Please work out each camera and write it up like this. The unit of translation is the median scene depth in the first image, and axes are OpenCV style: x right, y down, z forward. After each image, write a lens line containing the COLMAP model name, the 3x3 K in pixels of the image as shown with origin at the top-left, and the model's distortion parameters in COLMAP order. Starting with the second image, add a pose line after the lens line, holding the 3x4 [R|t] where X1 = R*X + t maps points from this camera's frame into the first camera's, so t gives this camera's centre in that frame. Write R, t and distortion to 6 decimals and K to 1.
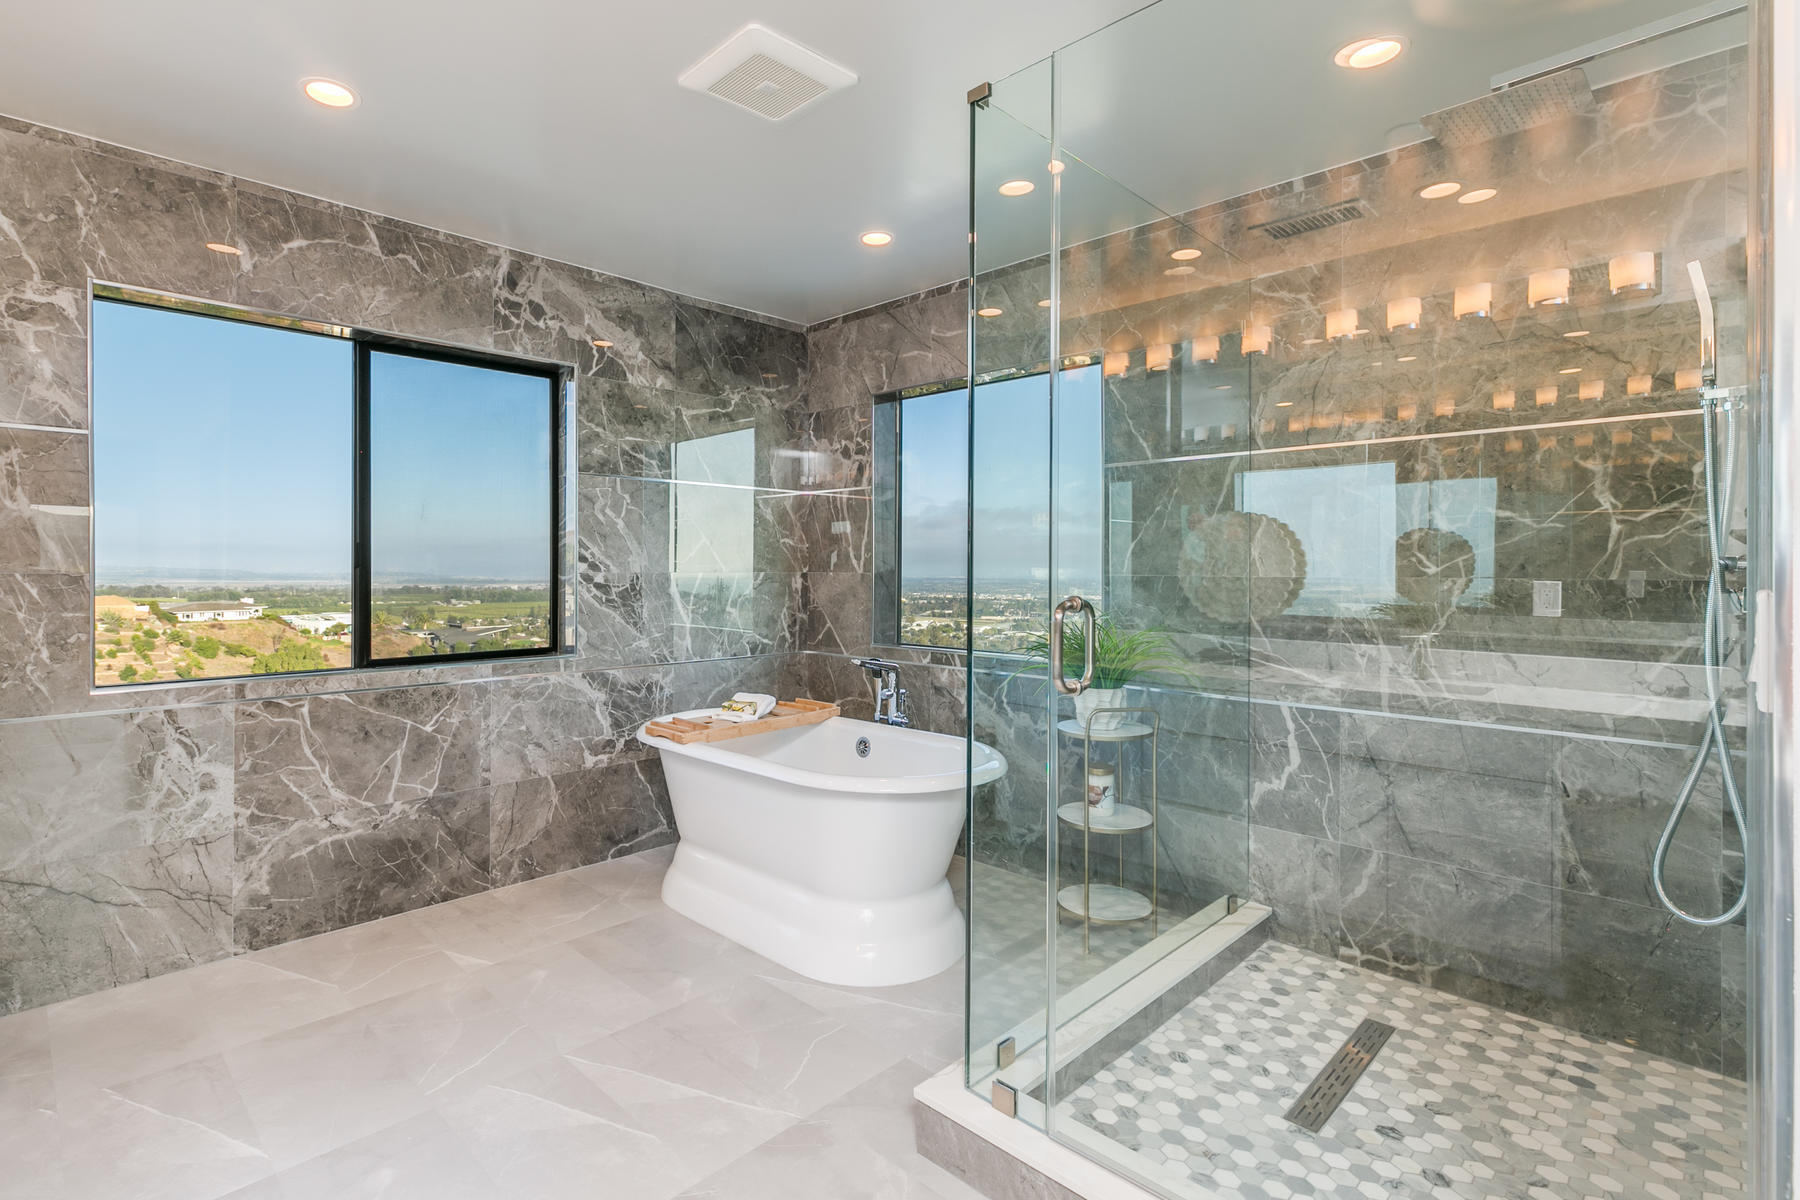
lens RADIAL K [[877.0, 0, 897.4], [0, 877.0, 571.8], [0, 0, 1]] dist [-0.002735, -0.000047]
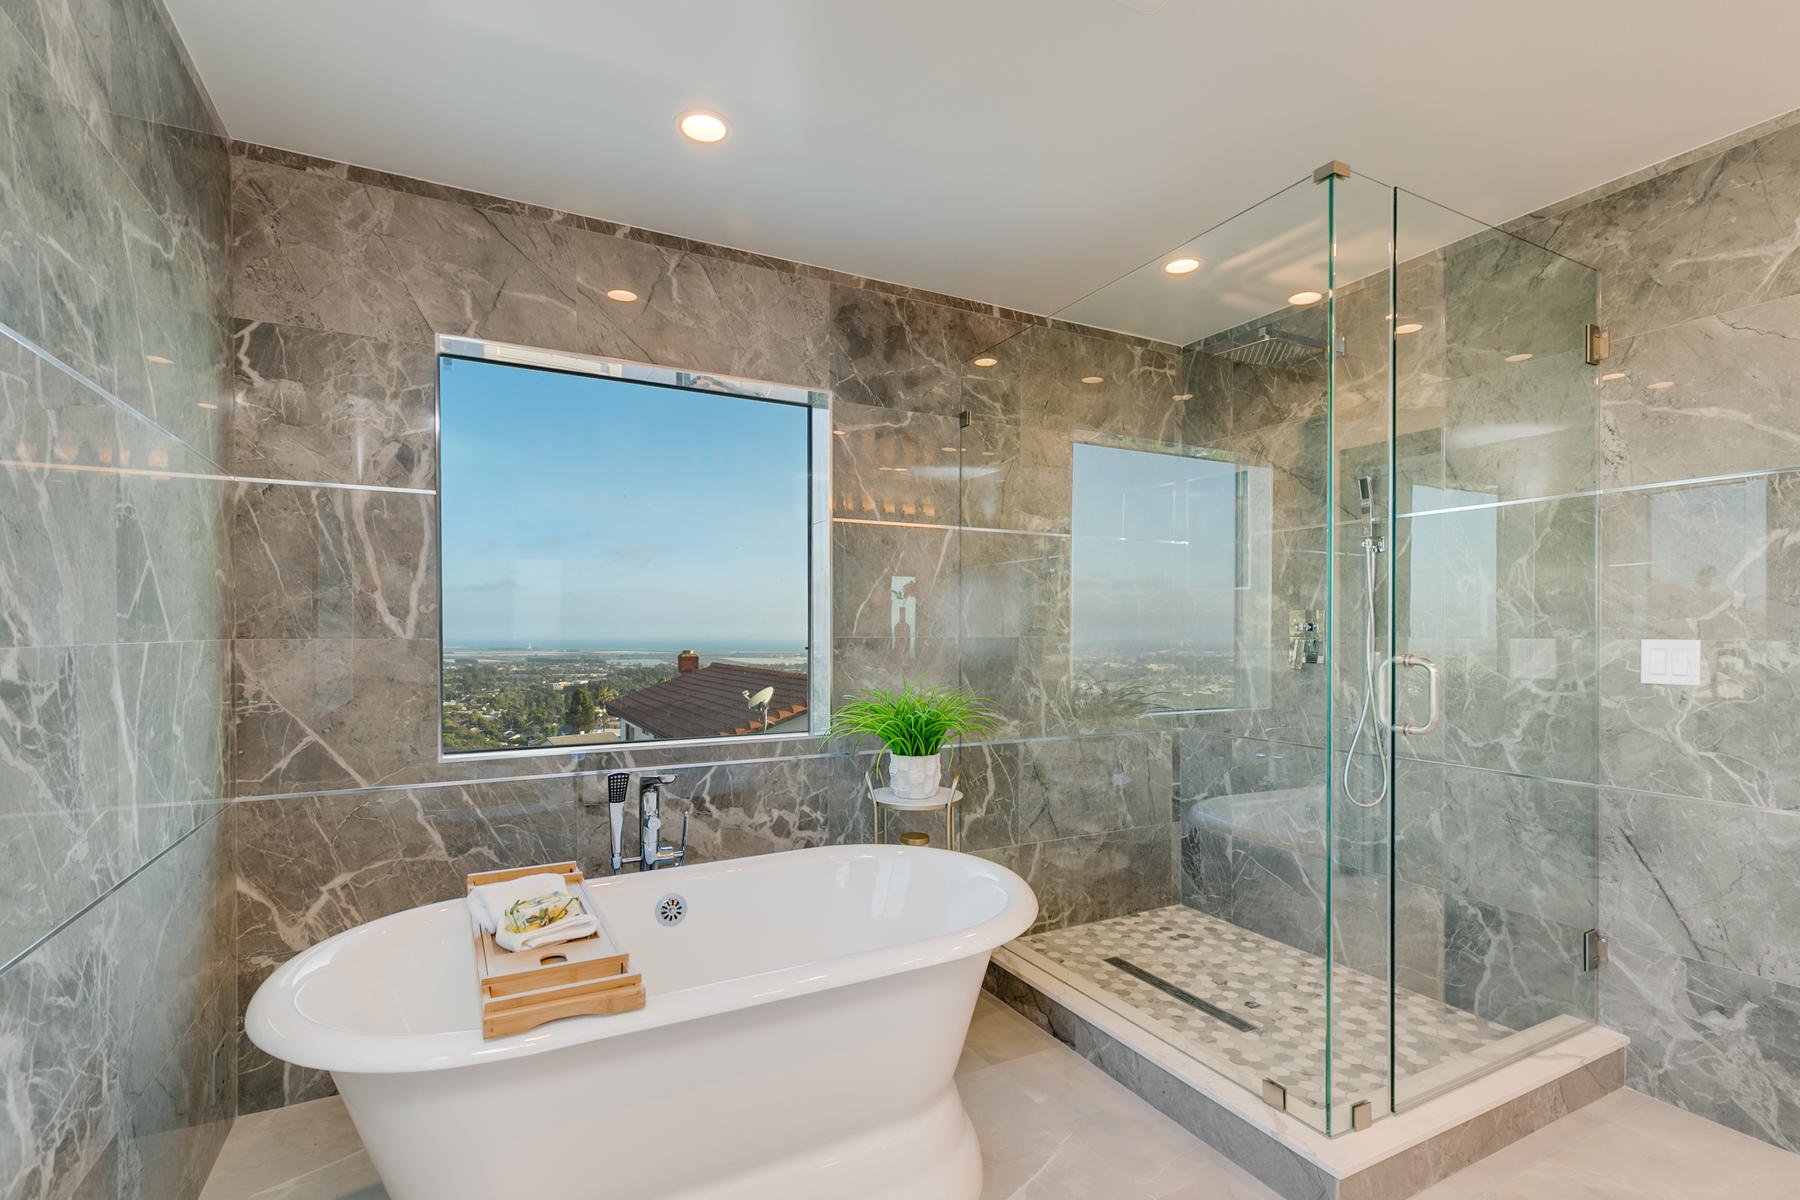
lens RADIAL K [[801.9, 0, 897.8], [0, 801.9, 637.5], [0, 0, 1]] dist [0.002870, -0.000349]
pose [[0.321163, -0.012817, 0.946937, -0.752538], [0.003484, 0.999918, 0.012353, -0.008714], [-0.947017, -0.000668, 0.321182, 0.913994]]
